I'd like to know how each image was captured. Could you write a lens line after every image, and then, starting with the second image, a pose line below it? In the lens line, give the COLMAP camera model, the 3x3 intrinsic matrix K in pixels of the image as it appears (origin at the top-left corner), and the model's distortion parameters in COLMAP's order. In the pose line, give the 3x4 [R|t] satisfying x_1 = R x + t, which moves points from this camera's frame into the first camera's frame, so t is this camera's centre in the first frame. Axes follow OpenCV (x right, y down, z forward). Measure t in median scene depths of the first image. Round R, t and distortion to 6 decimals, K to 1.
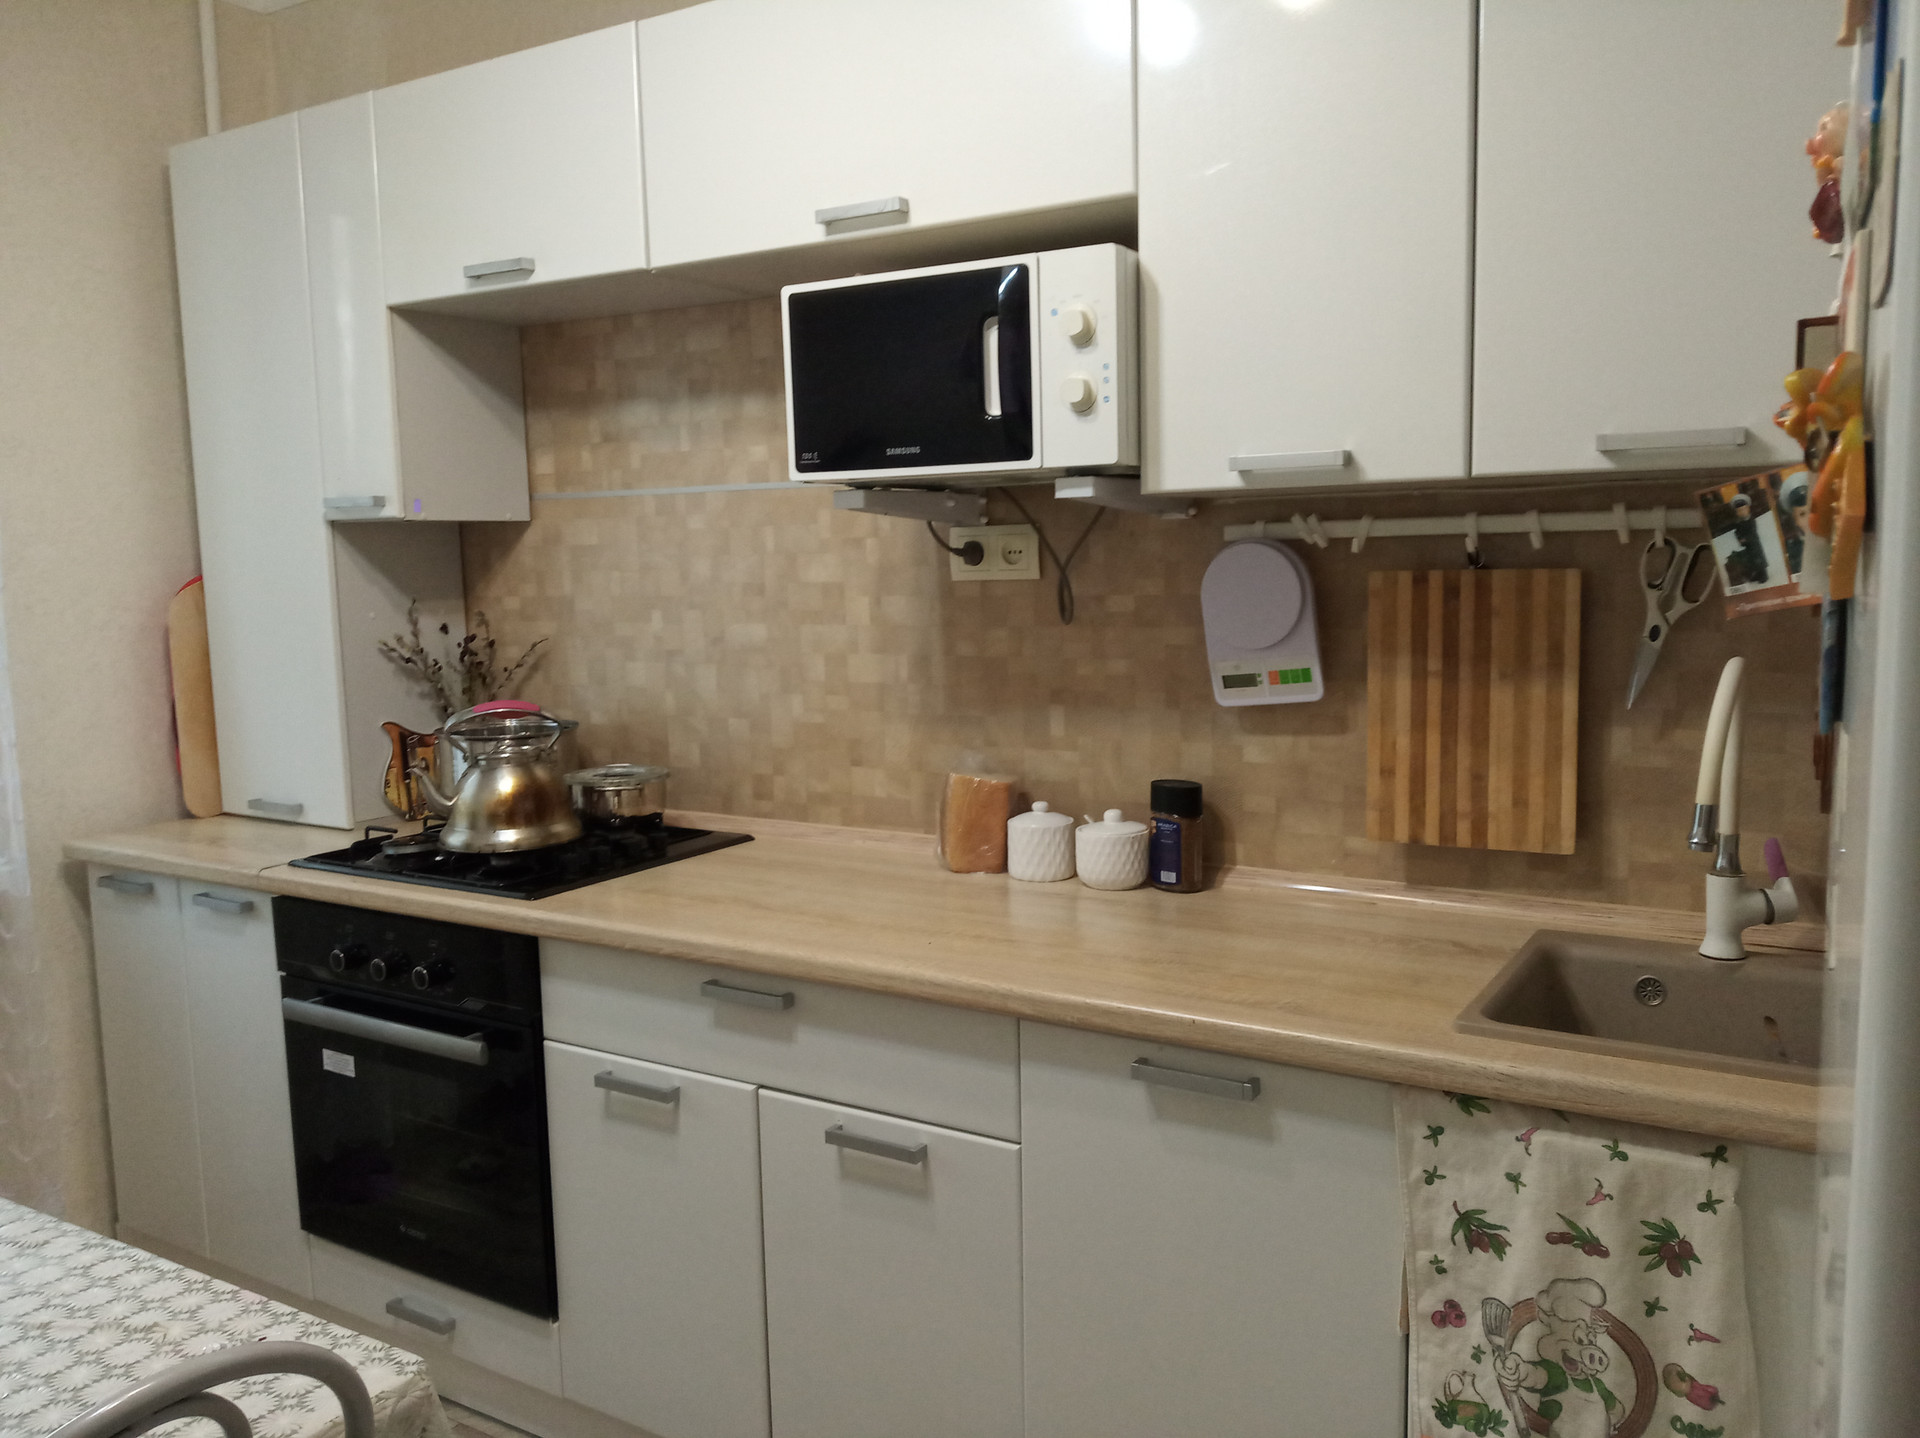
lens RADIAL K [[1472.0, 0, 956.9], [0, 1472.0, 729.3], [0, 0, 1]] dist [-0.001085, -0.010482]
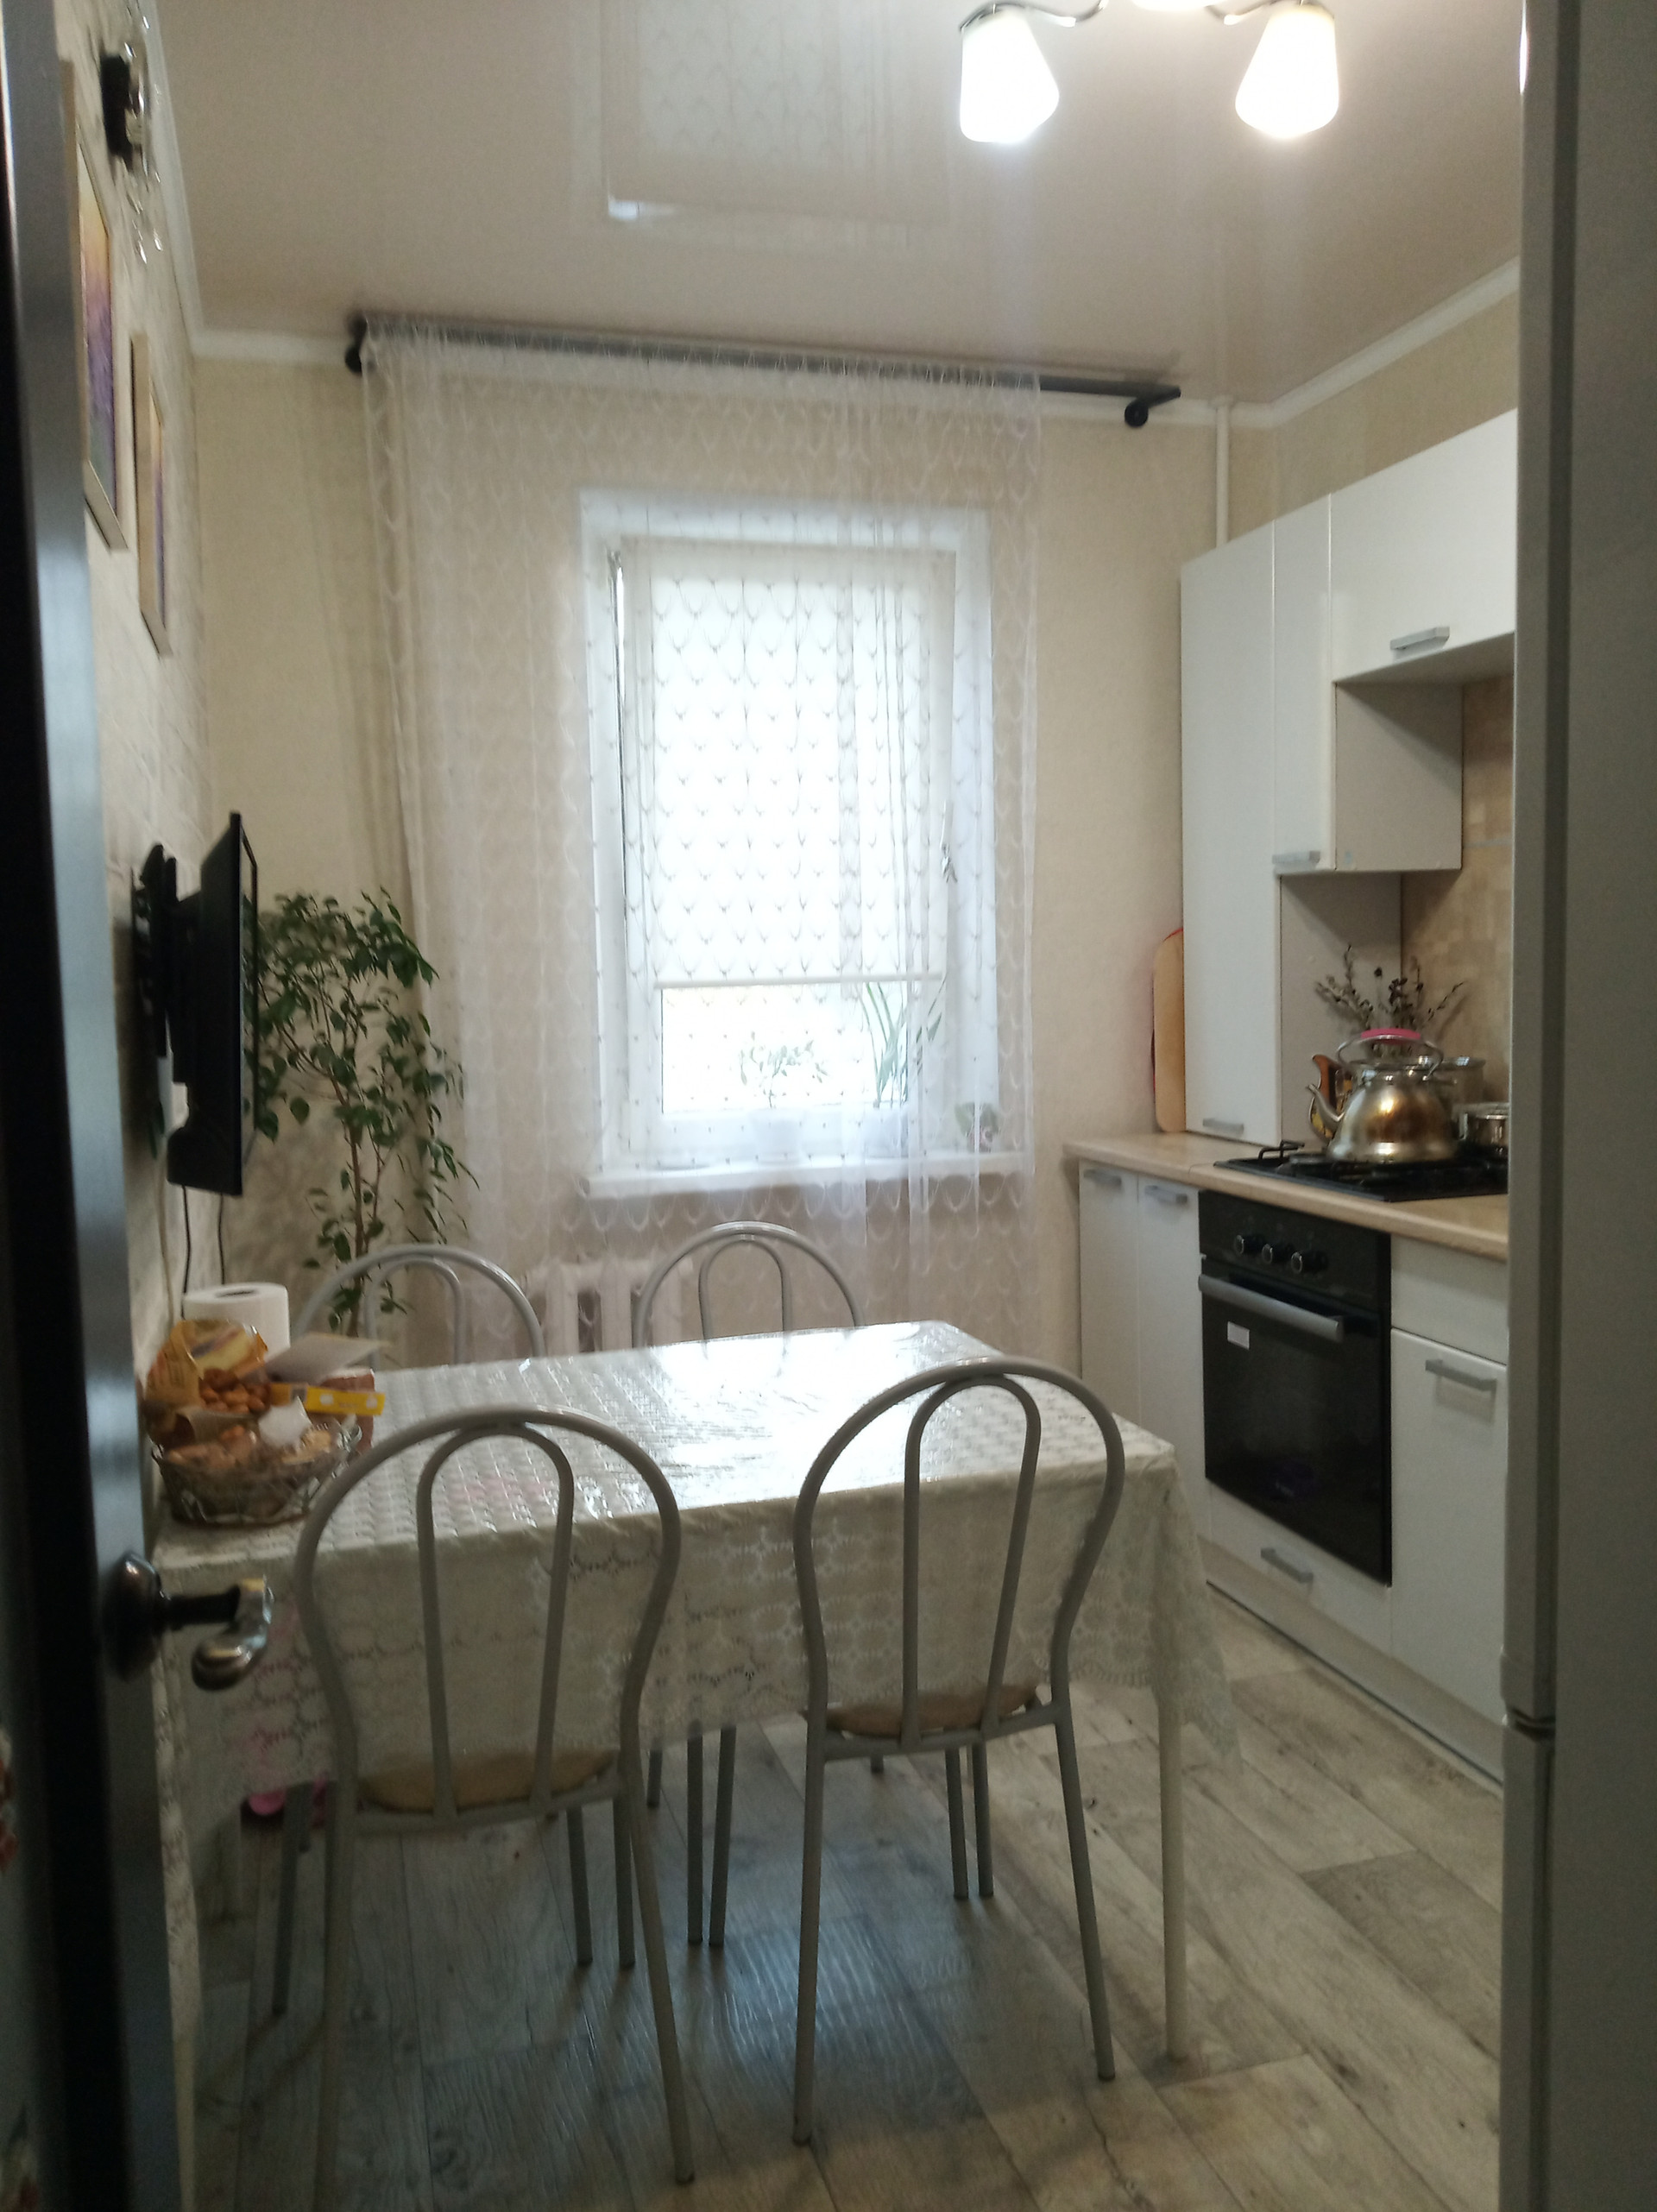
lens RADIAL K [[1695.8, 0, 828.5], [0, 1695.8, 1106.0], [0, 0, 1]] dist [-0.001085, -0.010482]
pose [[0.739002, 0.053863, -0.671547, 0.230025], [-0.062698, 0.997971, 0.011049, 0.048545], [0.670780, 0.033939, 0.740880, -0.221016]]
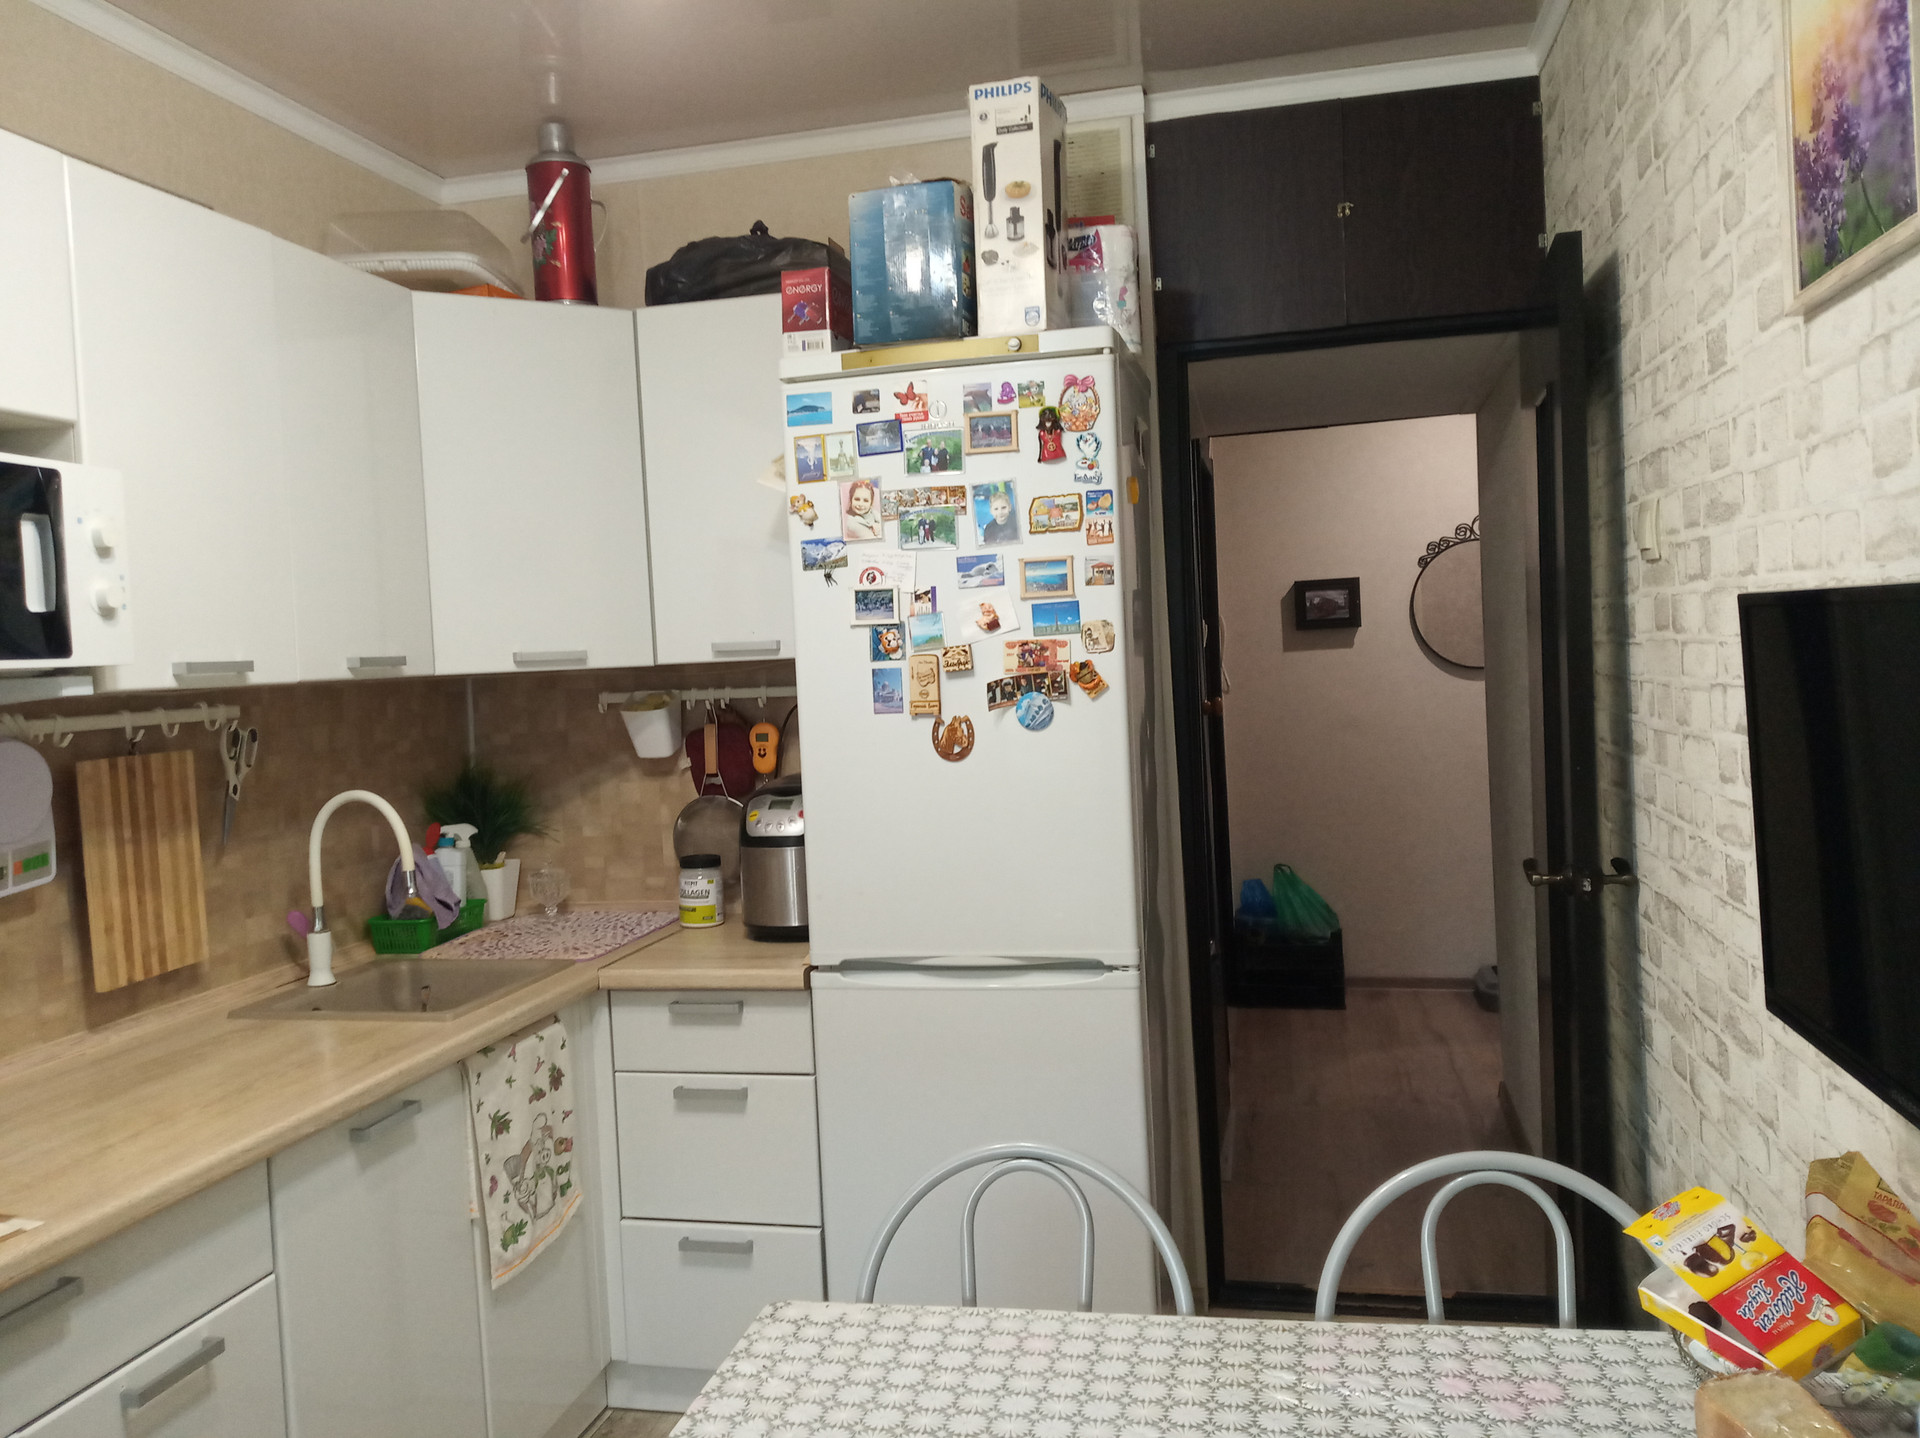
lens RADIAL K [[1472.0, 0, 956.9], [0, 1472.0, 729.3], [0, 0, 1]] dist [-0.001085, -0.010482]
pose [[-0.331759, -0.013207, 0.943272, -0.855909], [0.162341, 0.984186, 0.070877, -0.083898], [-0.929291, 0.176646, -0.324368, 0.597973]]
